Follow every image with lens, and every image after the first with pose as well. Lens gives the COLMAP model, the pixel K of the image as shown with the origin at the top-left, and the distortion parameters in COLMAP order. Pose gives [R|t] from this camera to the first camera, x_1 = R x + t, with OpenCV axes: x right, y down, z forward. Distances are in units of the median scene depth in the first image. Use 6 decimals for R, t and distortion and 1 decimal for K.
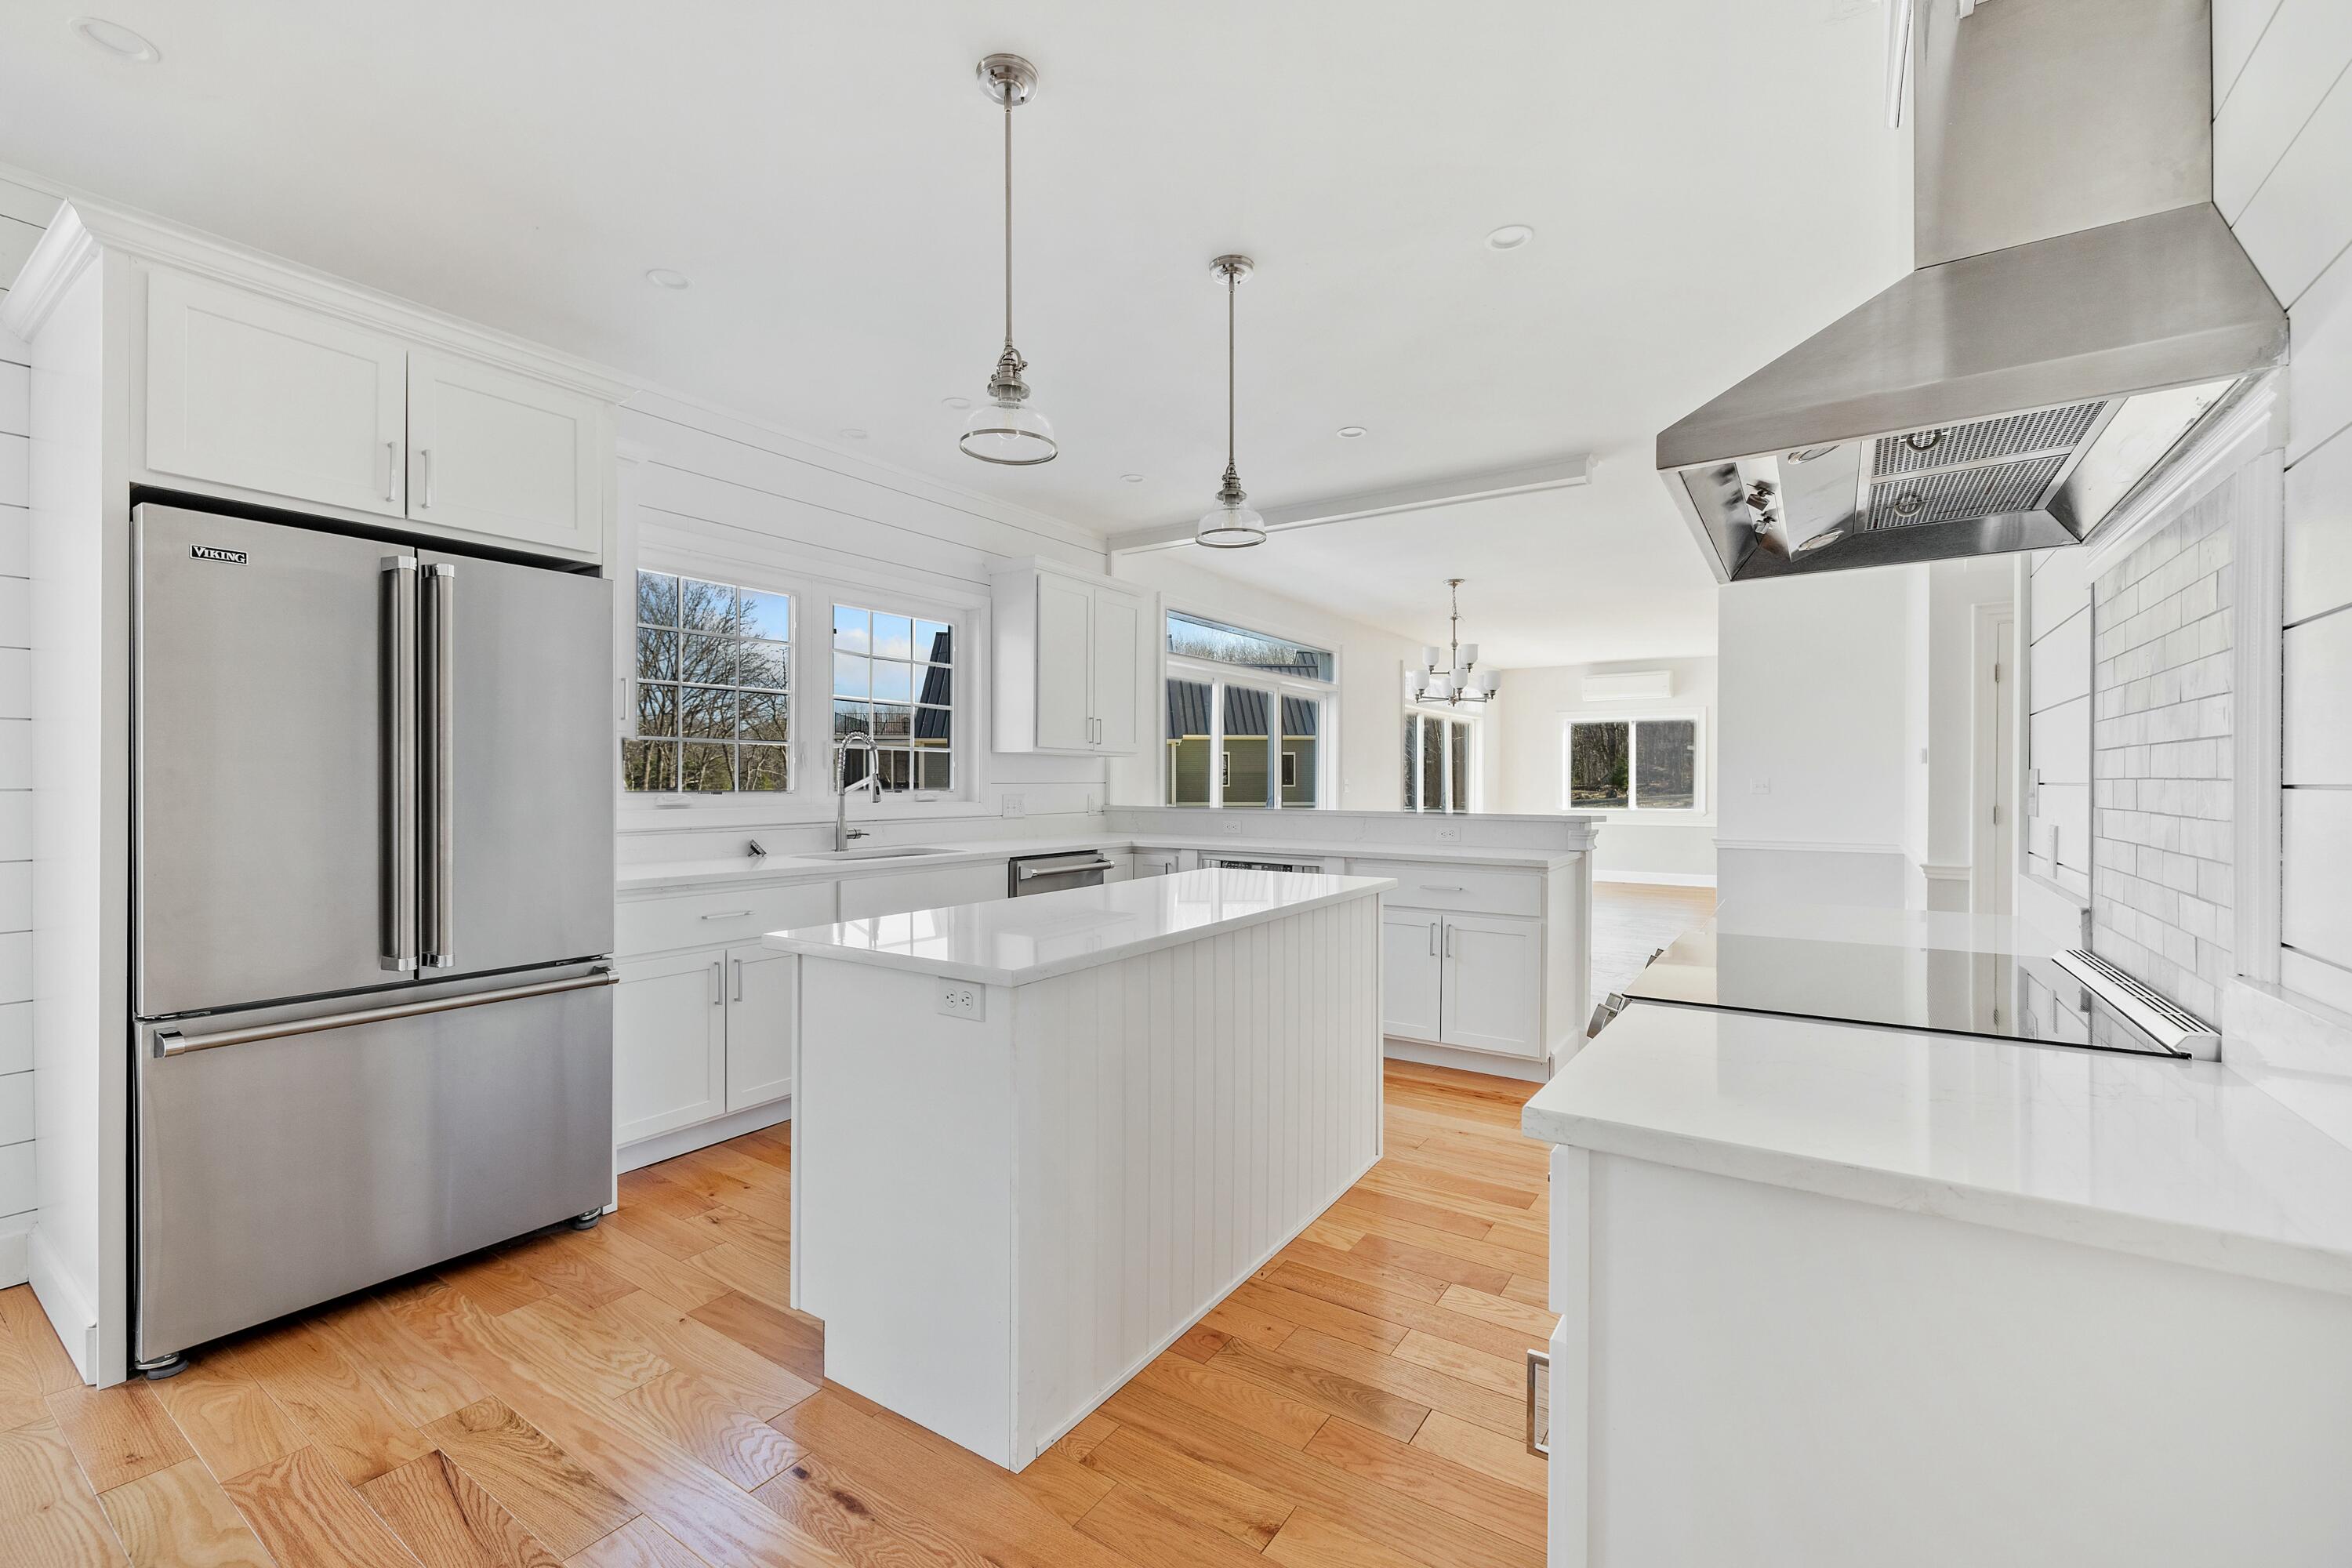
lens RADIAL K [[989.5, 0, 1188.0], [0, 989.5, 788.0], [0, 0, 1]] dist [0.000795, 0.000153]
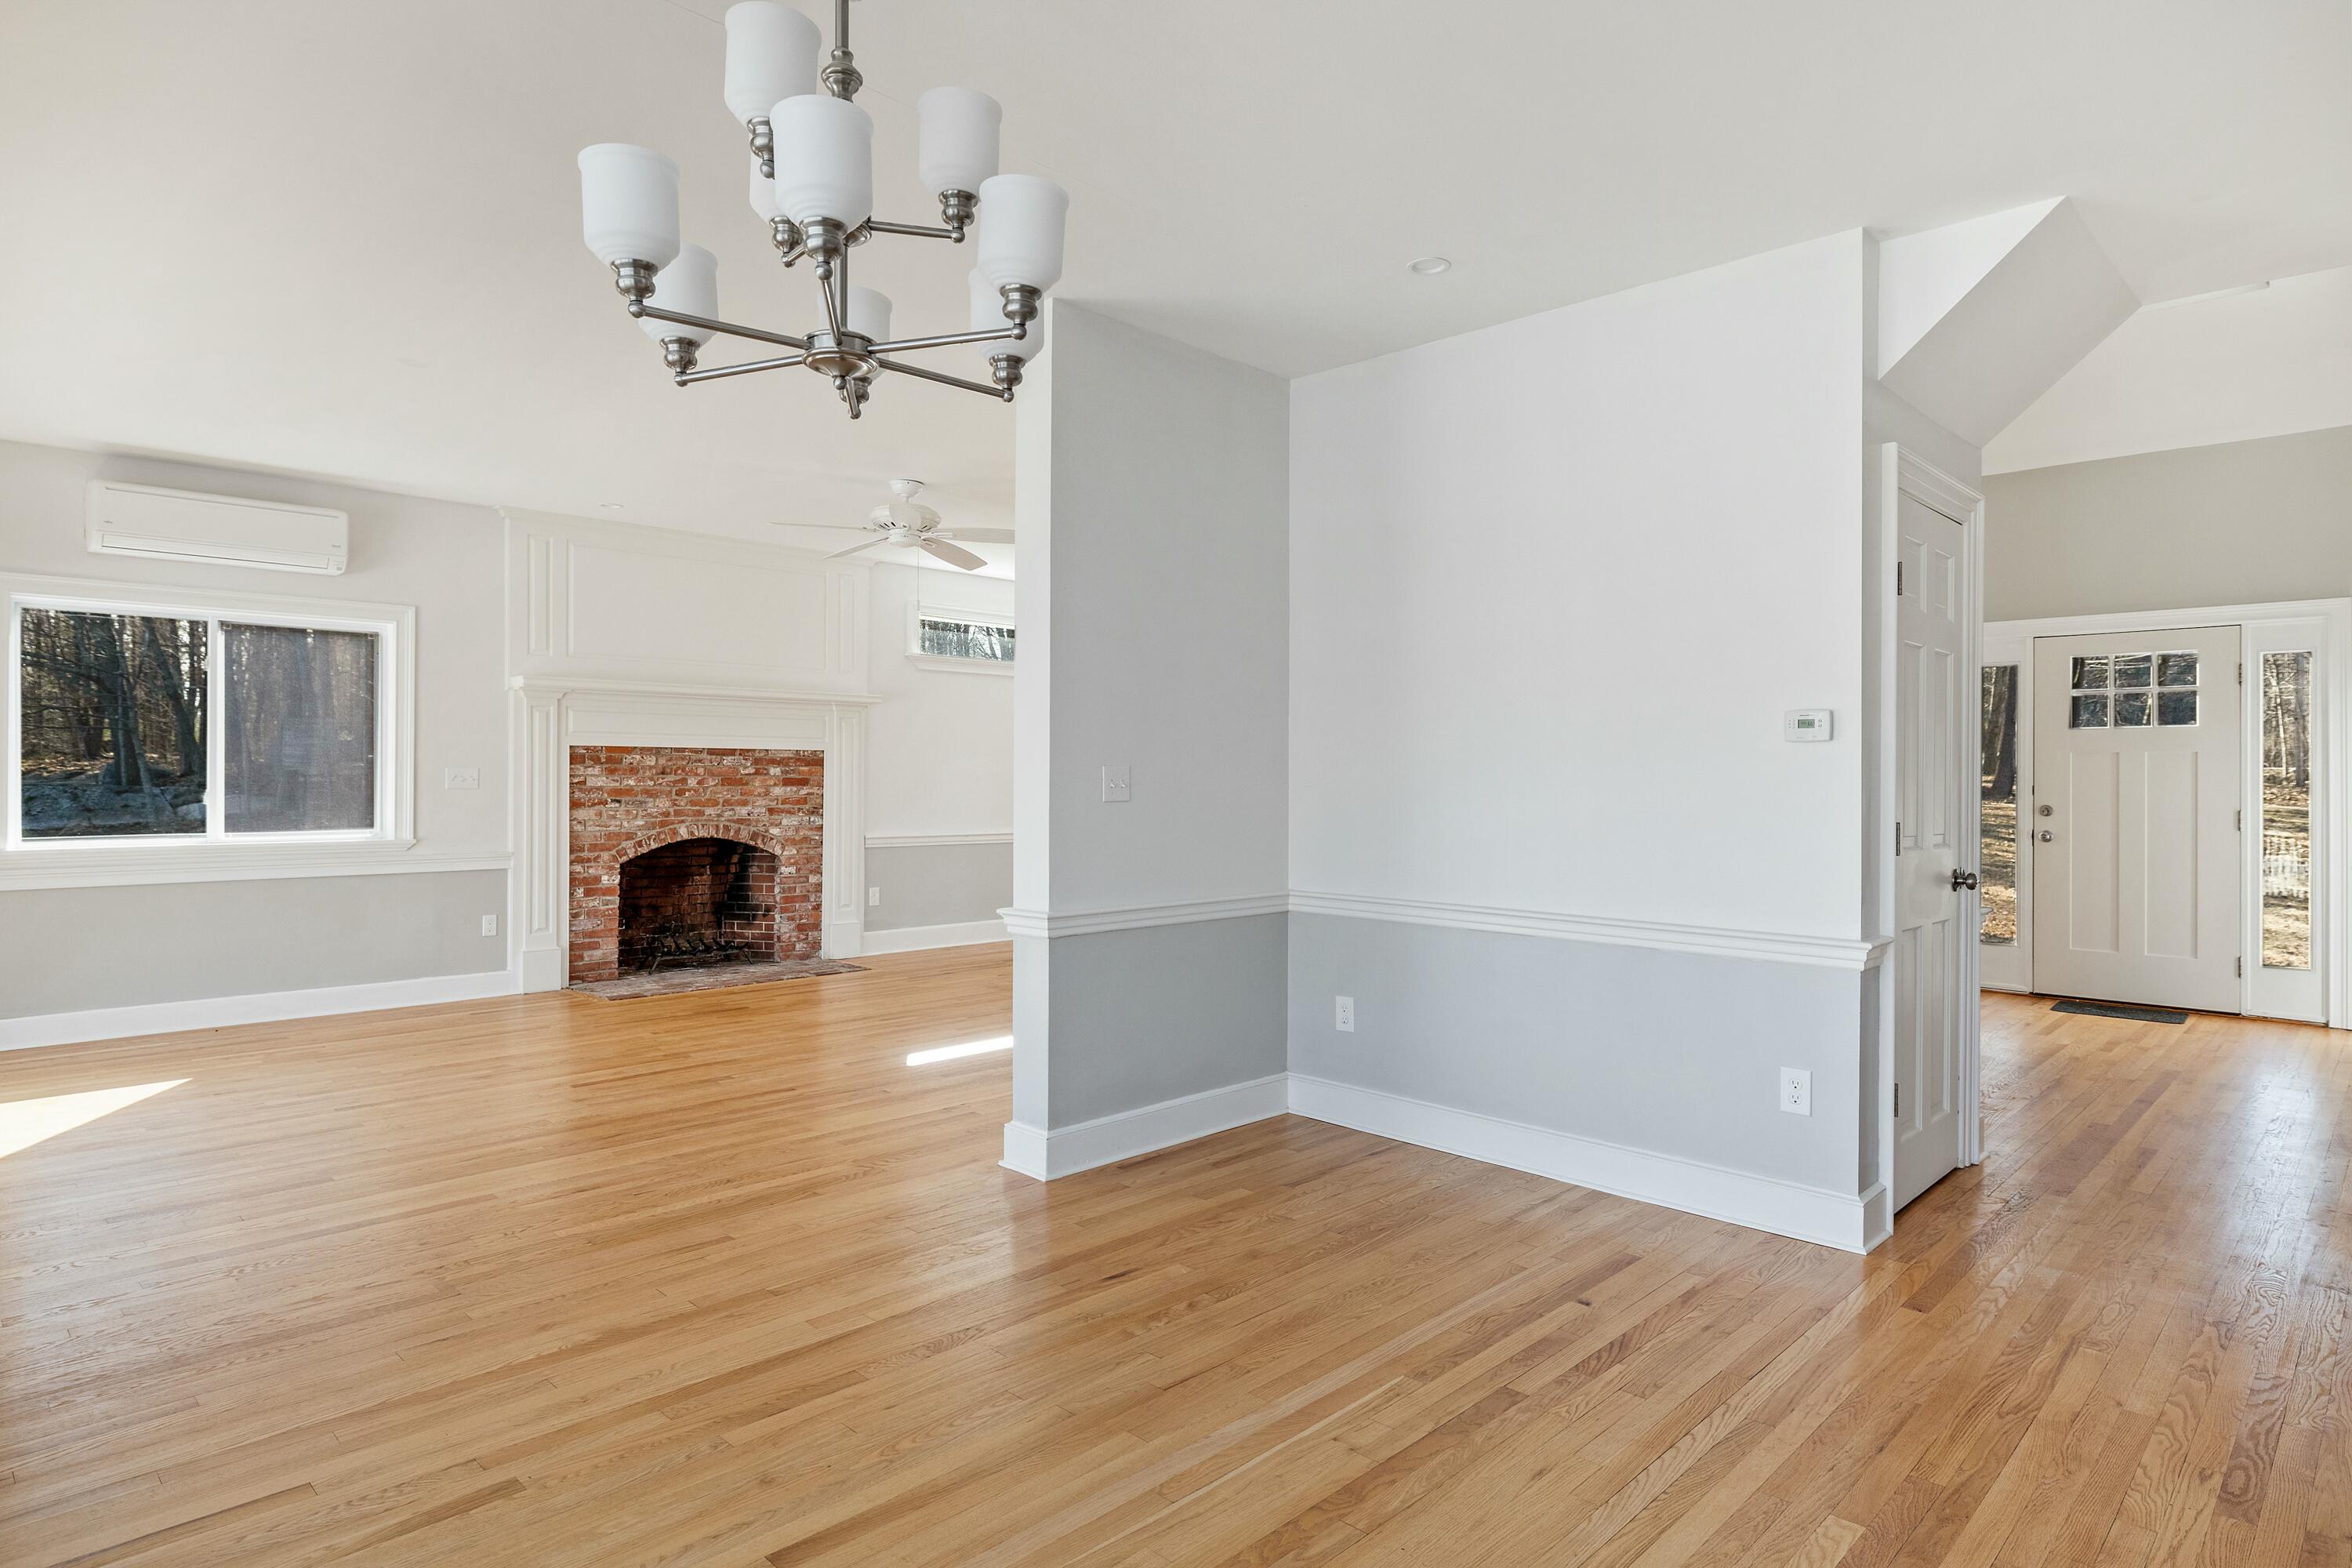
lens RADIAL K [[1280.7, 0, 1191.0], [0, 1280.7, 771.8], [0, 0, 1]] dist [0.001418, 0.001054]
pose [[0.189305, 0.006033, 0.981900, 0.005175], [0.002488, 0.999975, -0.006623, -0.000746], [-0.981915, 0.003697, 0.189285, 0.174323]]
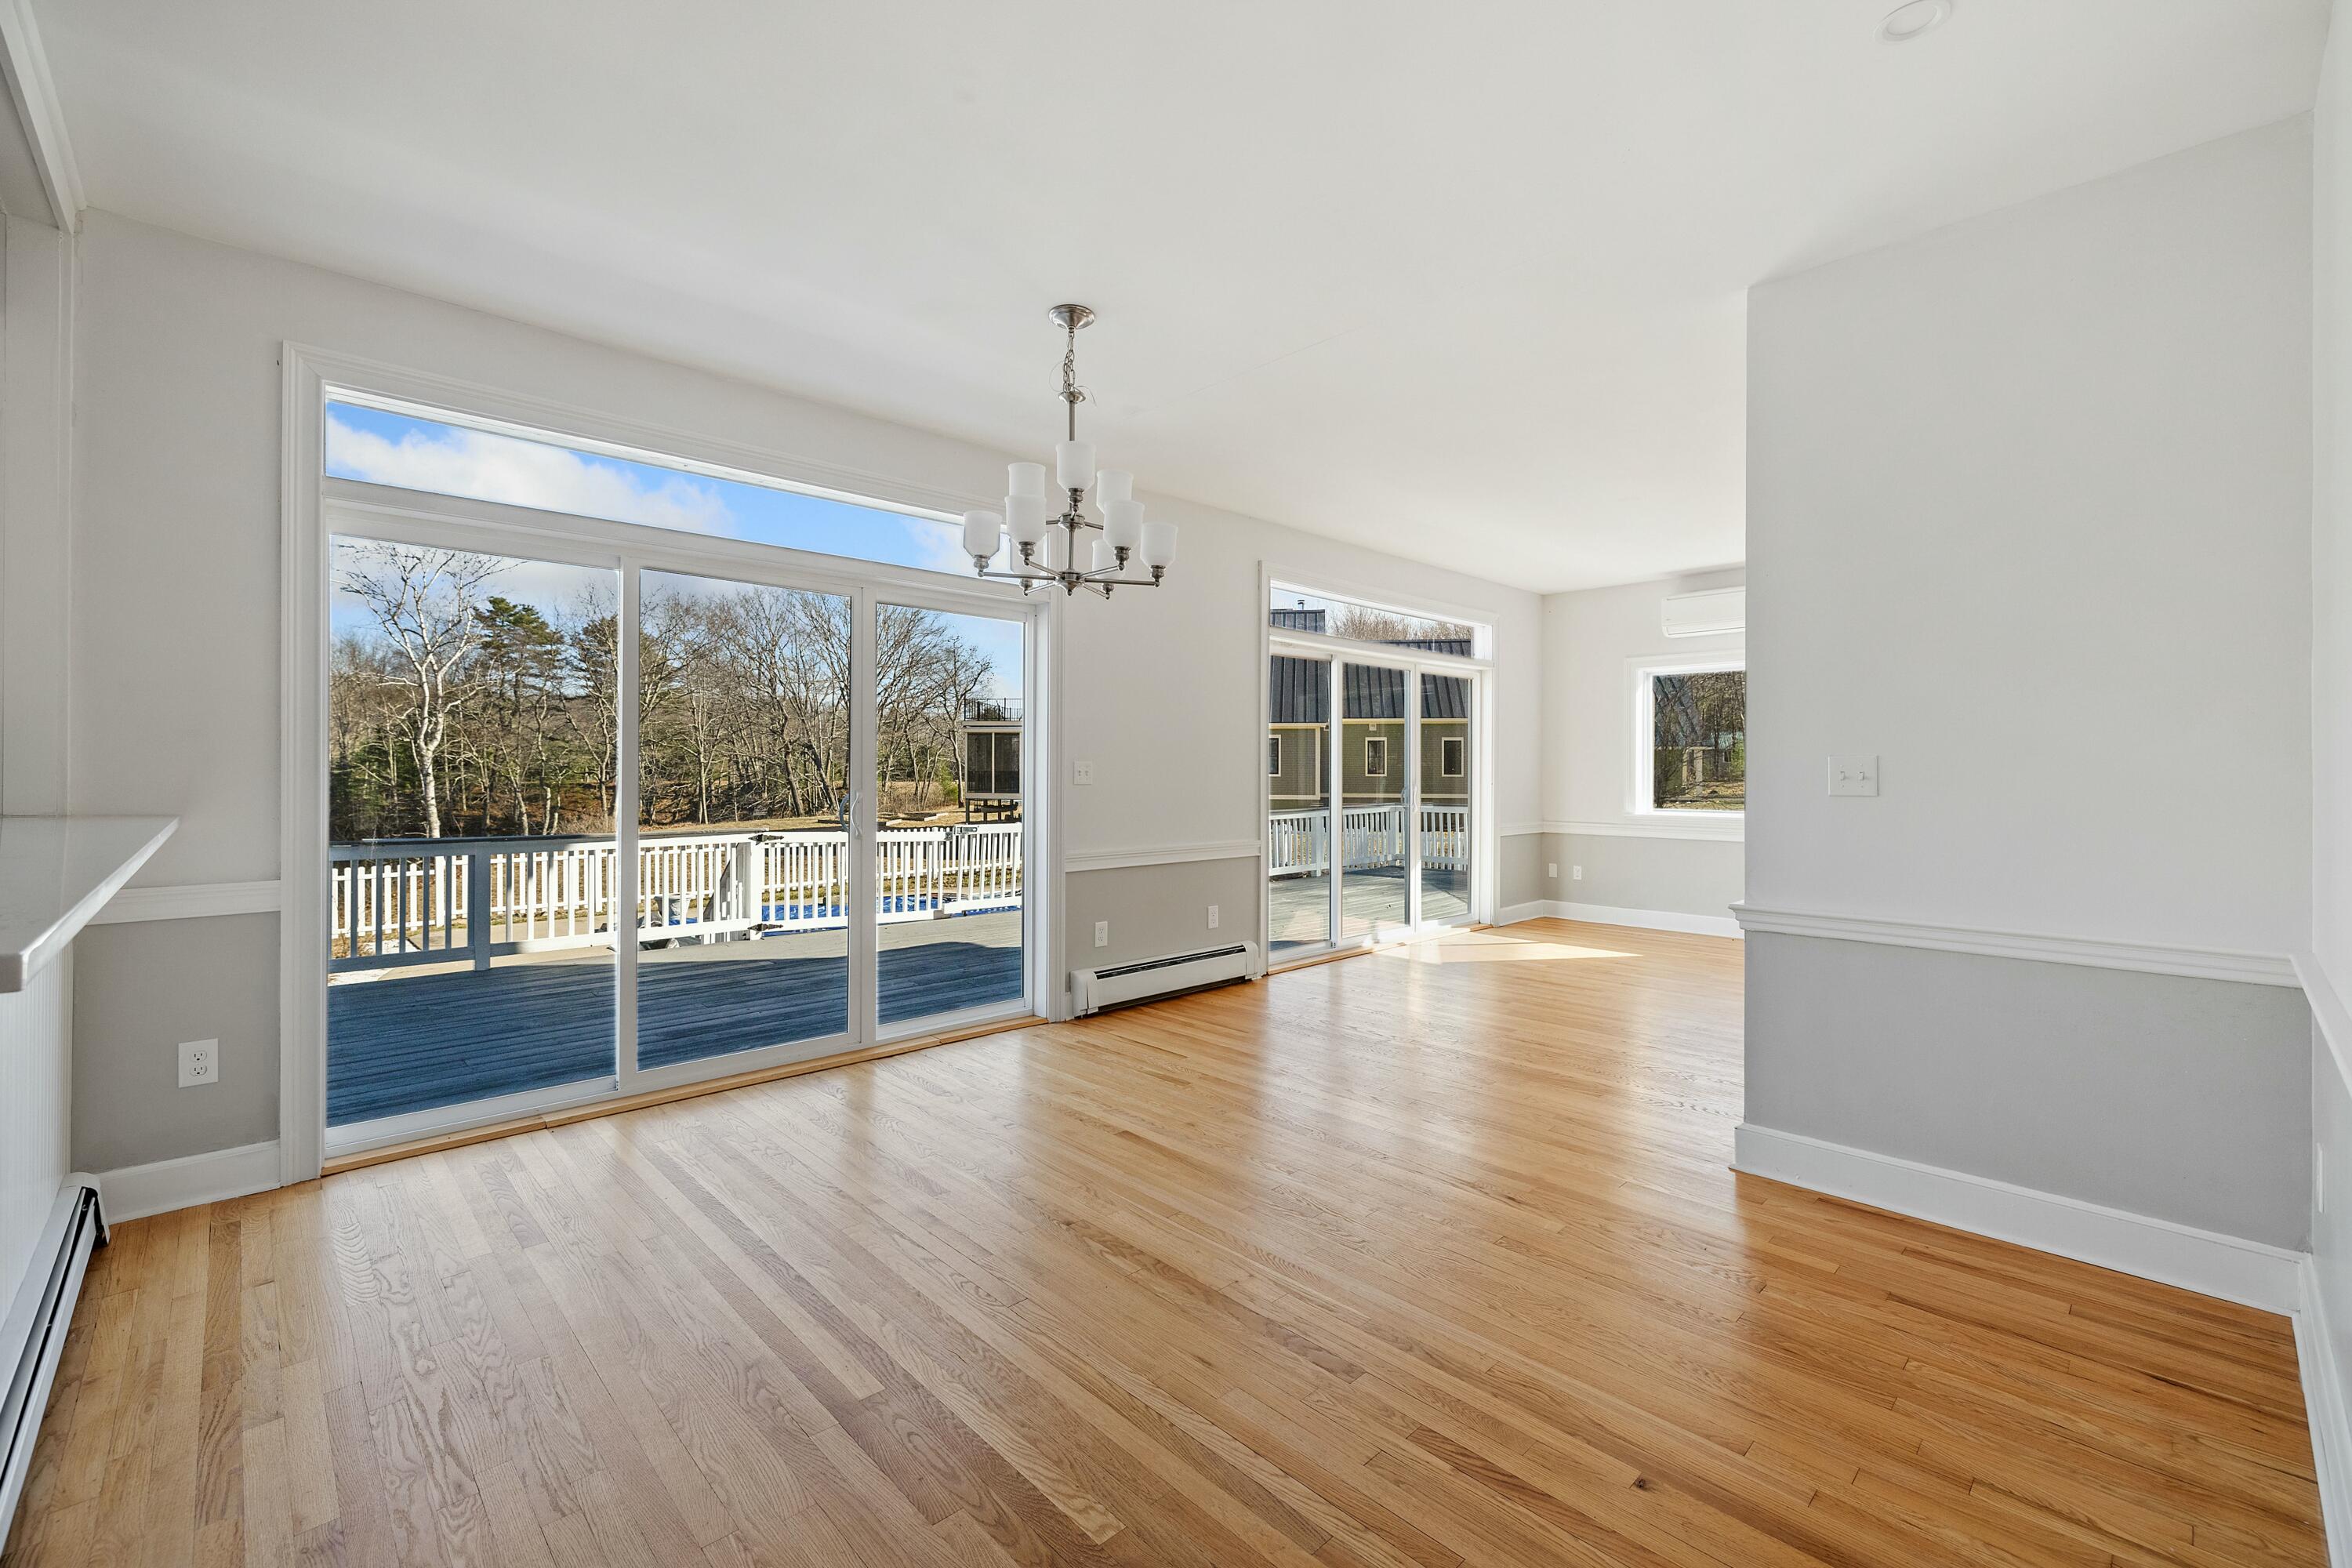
lens RADIAL K [[989.5, 0, 1172.9], [0, 989.5, 766.5], [0, 0, 1]] dist [0.000795, 0.000153]
pose [[0.974906, 0.001242, -0.222615, 0.083363], [-0.003909, 0.999926, -0.011540, -0.000176], [0.222585, 0.012121, 0.974838, 0.111638]]
